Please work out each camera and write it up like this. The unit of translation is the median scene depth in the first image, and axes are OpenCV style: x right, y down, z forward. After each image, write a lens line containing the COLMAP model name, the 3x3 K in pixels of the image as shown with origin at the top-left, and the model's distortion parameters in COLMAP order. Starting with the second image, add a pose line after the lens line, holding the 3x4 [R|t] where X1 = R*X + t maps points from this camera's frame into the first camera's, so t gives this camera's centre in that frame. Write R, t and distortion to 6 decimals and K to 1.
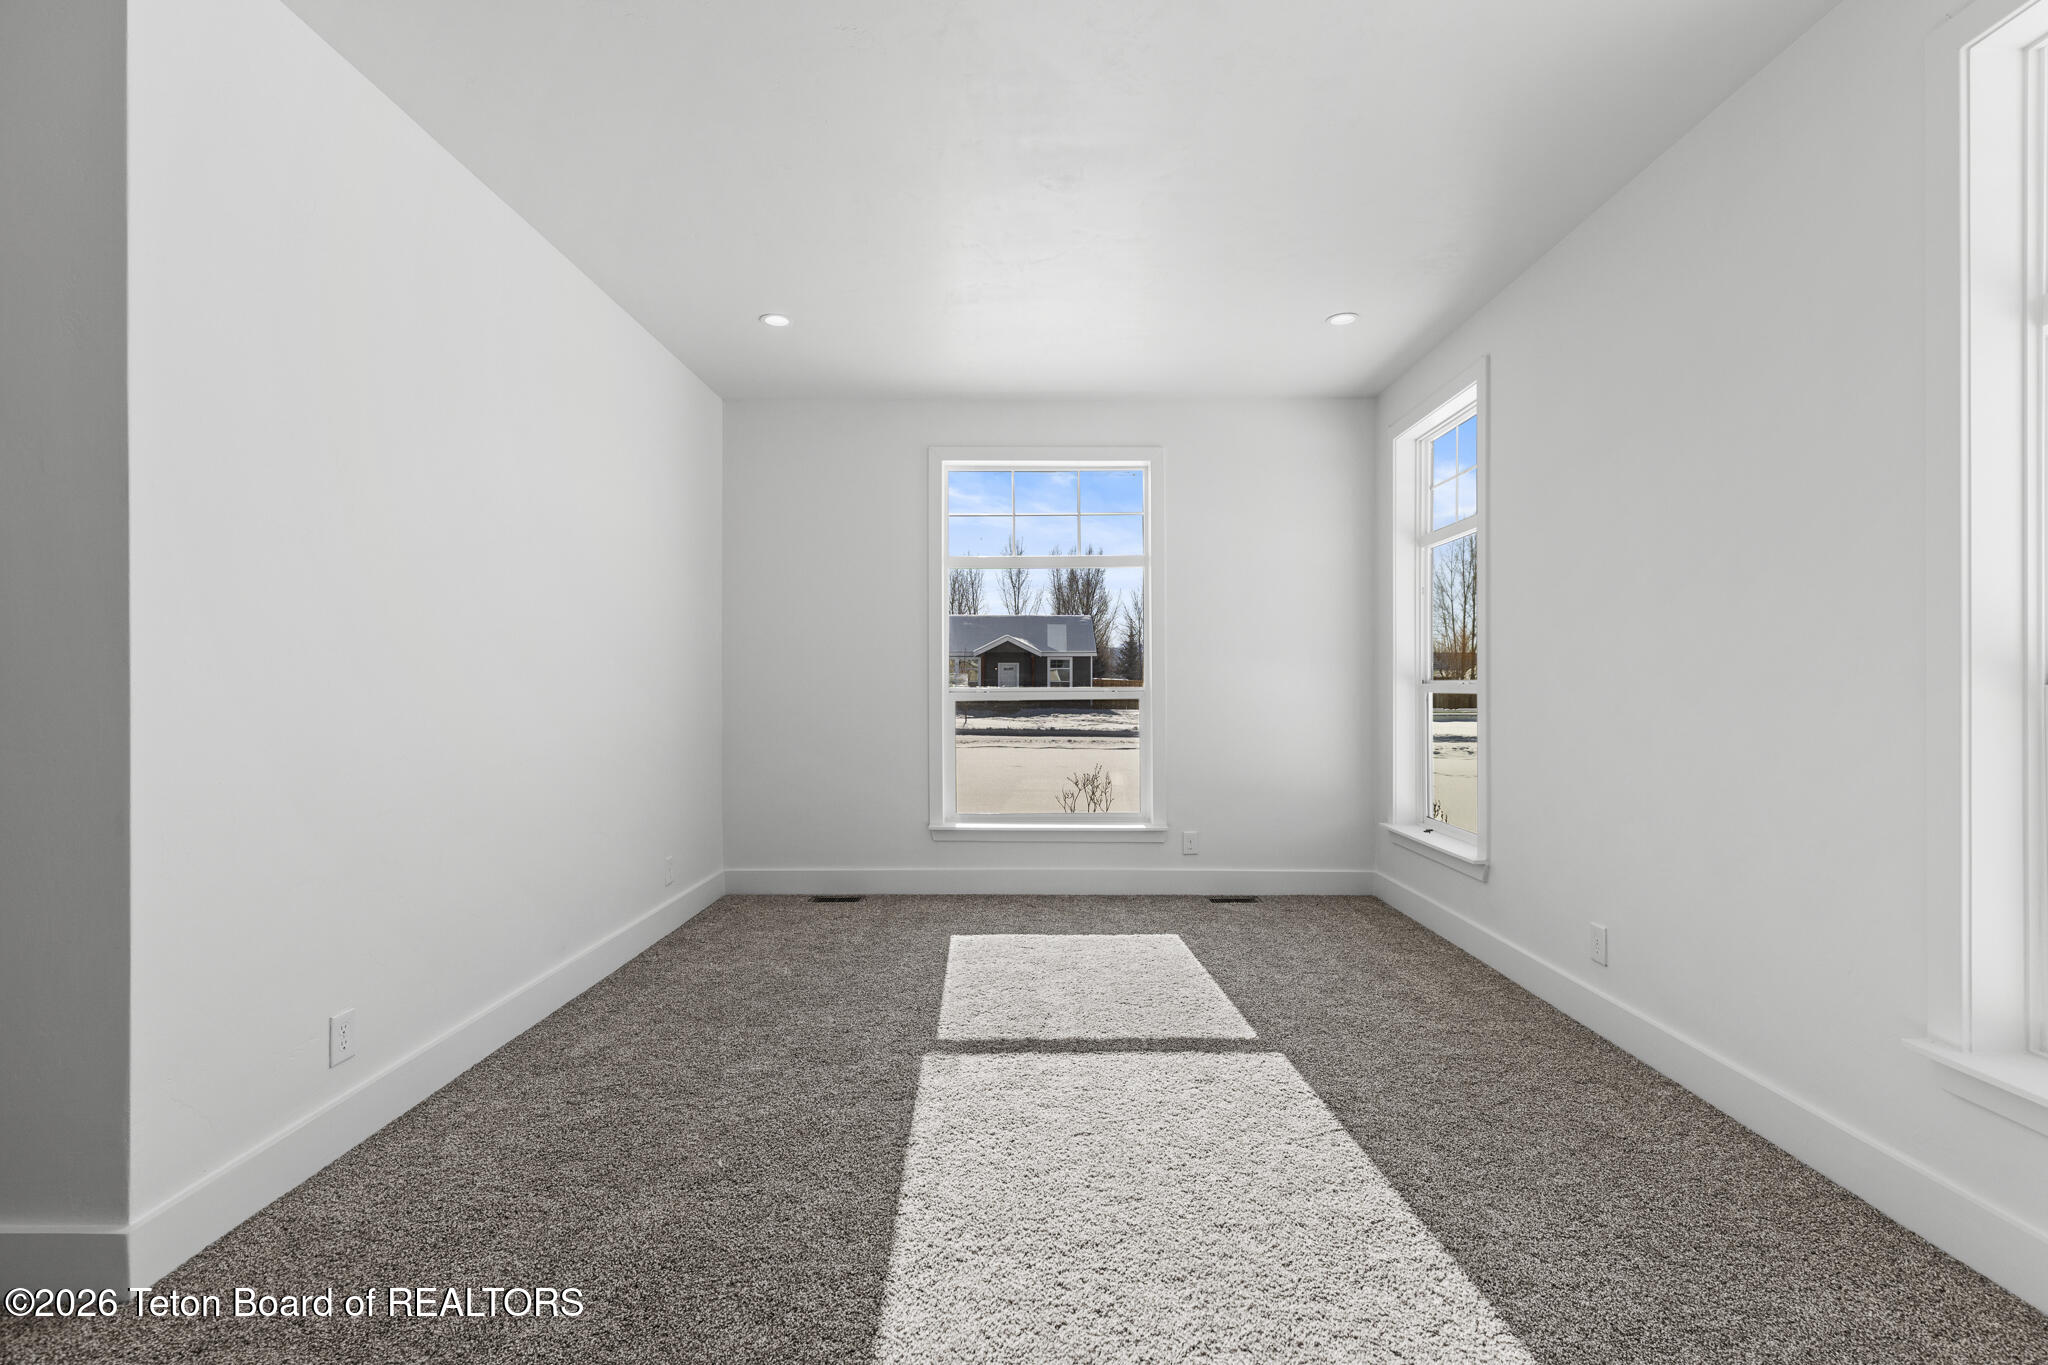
lens RADIAL K [[924.7, 0, 1023.2], [0, 924.7, 672.4], [0, 0, 1]] dist [0.016333, -0.010060]
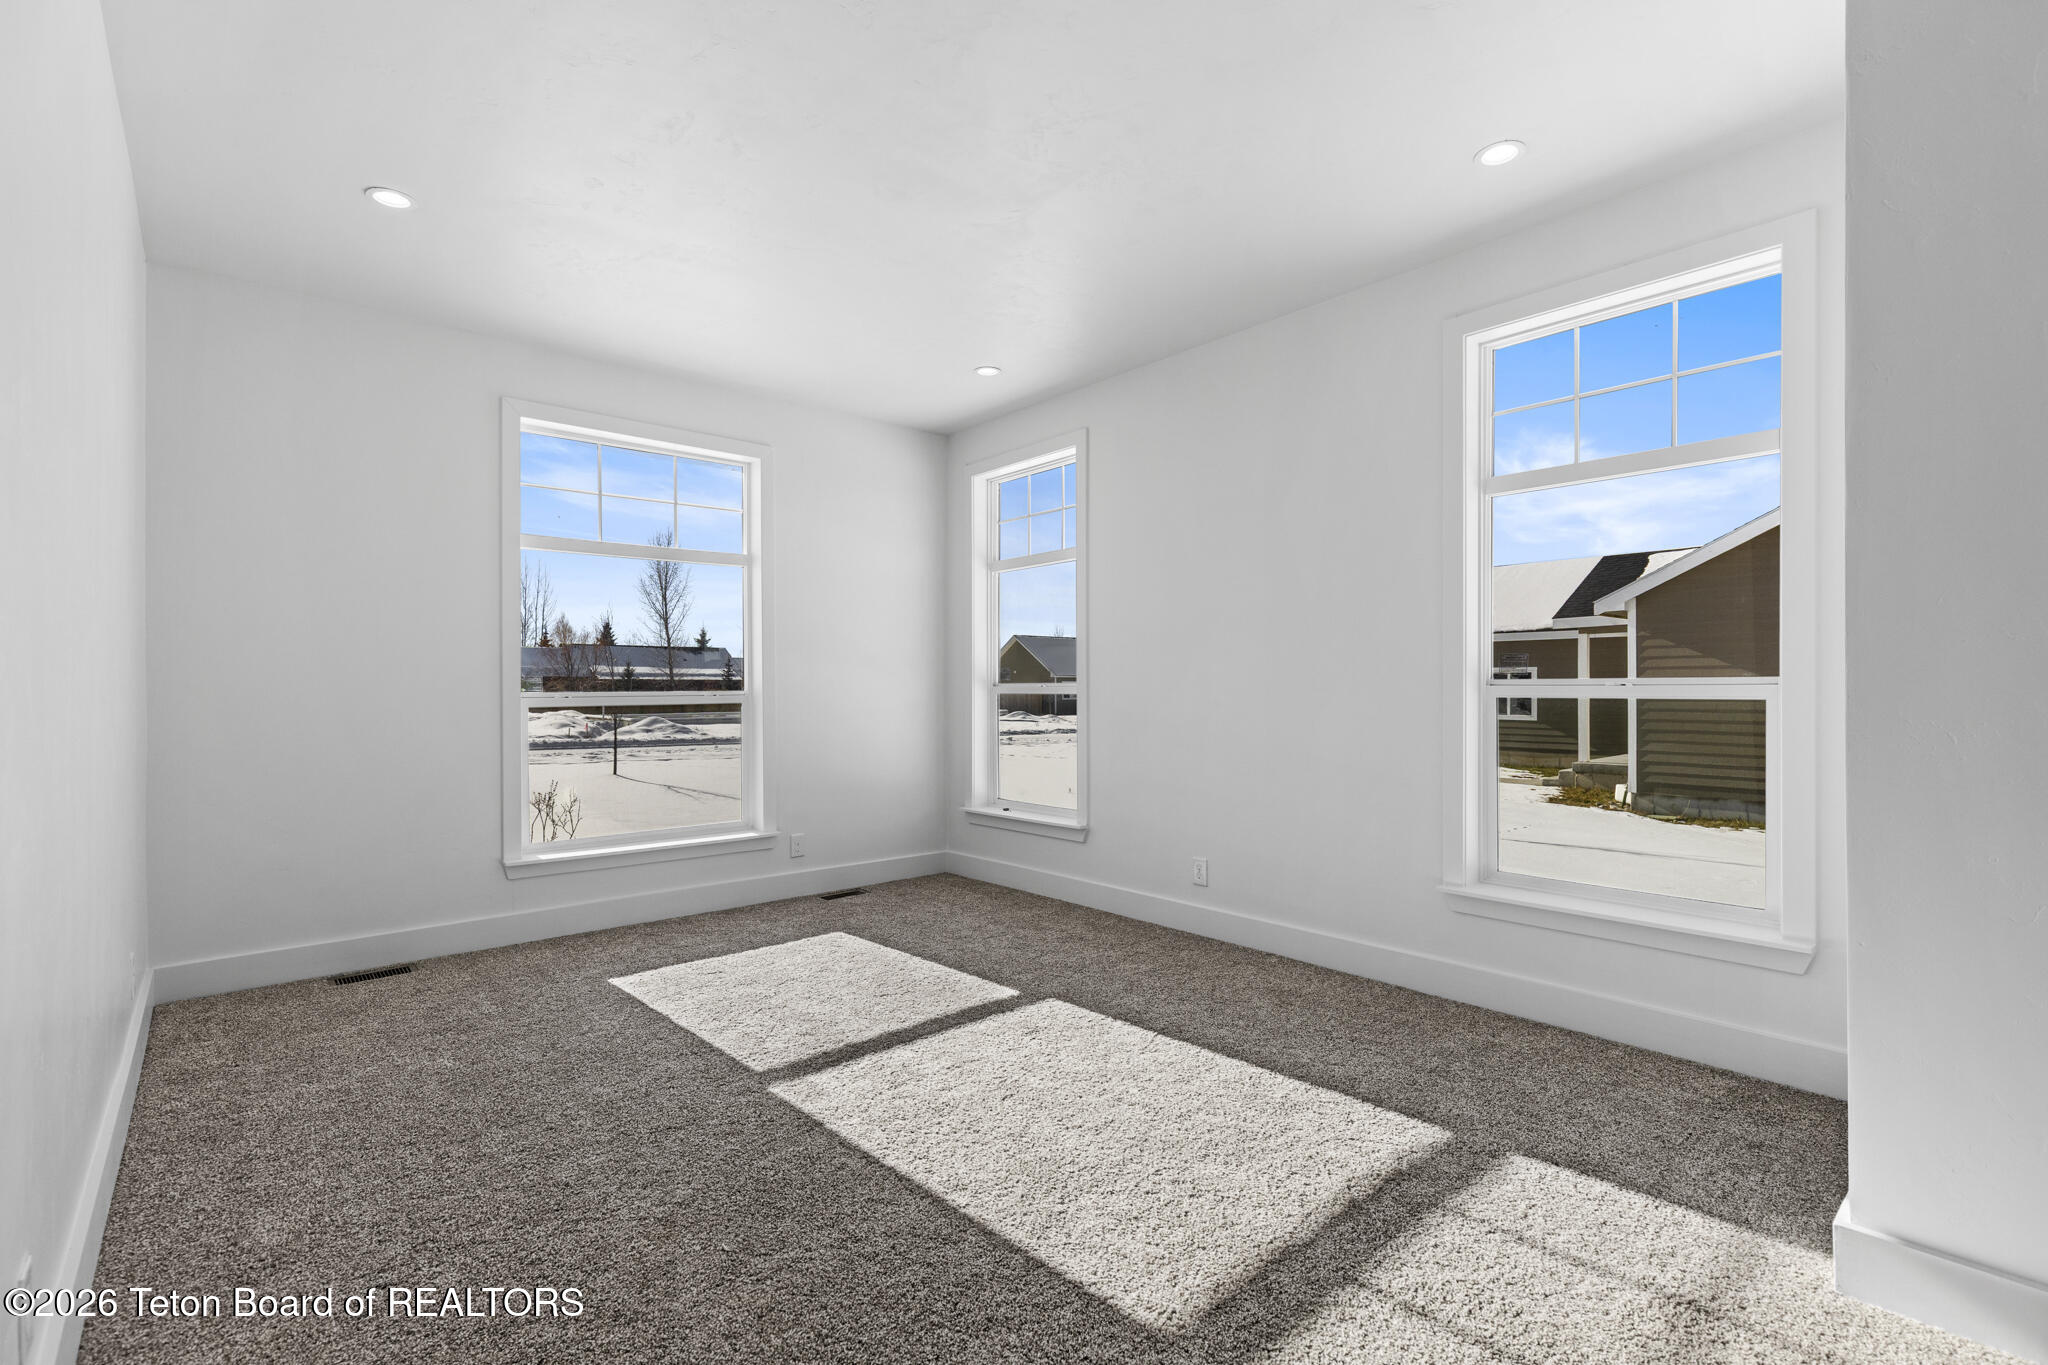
lens RADIAL K [[932.5, 0, 1031.2], [0, 932.5, 678.7], [0, 0, 1]] dist [0.021195, -0.010751]
pose [[0.743538, 0.004062, 0.668682, -0.446232], [-0.005822, 0.999983, 0.000400, 0.001459], [-0.668669, -0.004191, 0.743549, 0.108672]]
